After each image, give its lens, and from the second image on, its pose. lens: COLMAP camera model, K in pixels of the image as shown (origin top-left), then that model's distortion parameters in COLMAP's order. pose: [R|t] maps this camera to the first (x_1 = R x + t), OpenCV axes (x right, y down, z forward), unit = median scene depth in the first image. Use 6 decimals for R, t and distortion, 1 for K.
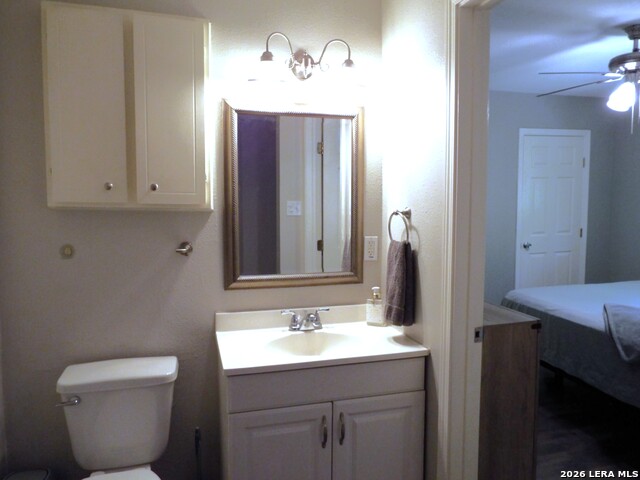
lens RADIAL K [[480.9, 0, 320.0], [0, 480.9, 240.0], [0, 0, 1]] dist [0.001408, -0.000959]
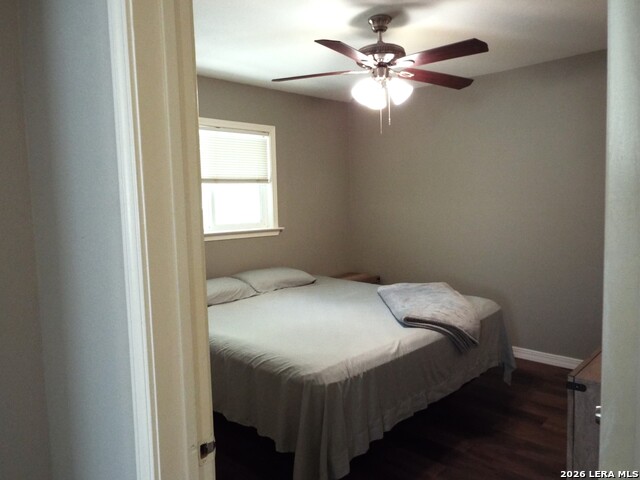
lens RADIAL K [[480.9, 0, 320.0], [0, 480.9, 240.0], [0, 0, 1]] dist [0.001408, -0.000959]
pose [[-0.503060, -0.059834, 0.862178, -0.075024], [0.093054, 0.988051, 0.122864, -0.095598], [-0.859228, 0.142037, -0.491481, 1.035131]]
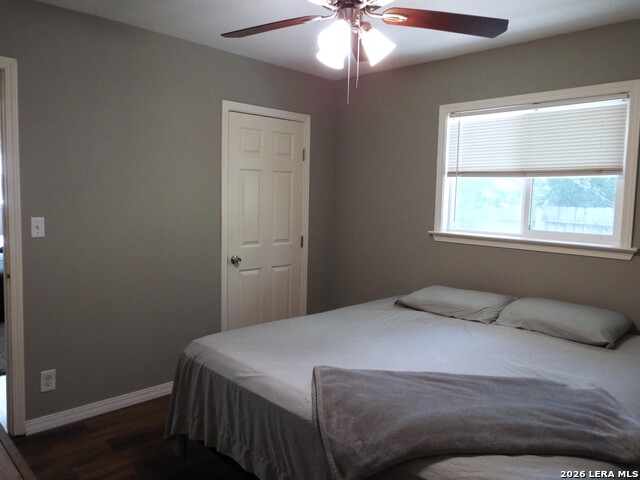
lens RADIAL K [[480.9, 0, 320.0], [0, 480.9, 240.0], [0, 0, 1]] dist [0.001408, -0.000959]
pose [[0.881683, -0.013780, 0.471641, 0.197299], [0.008417, 0.999874, 0.013480, -0.029428], [-0.471767, -0.007916, 0.881688, 0.286365]]
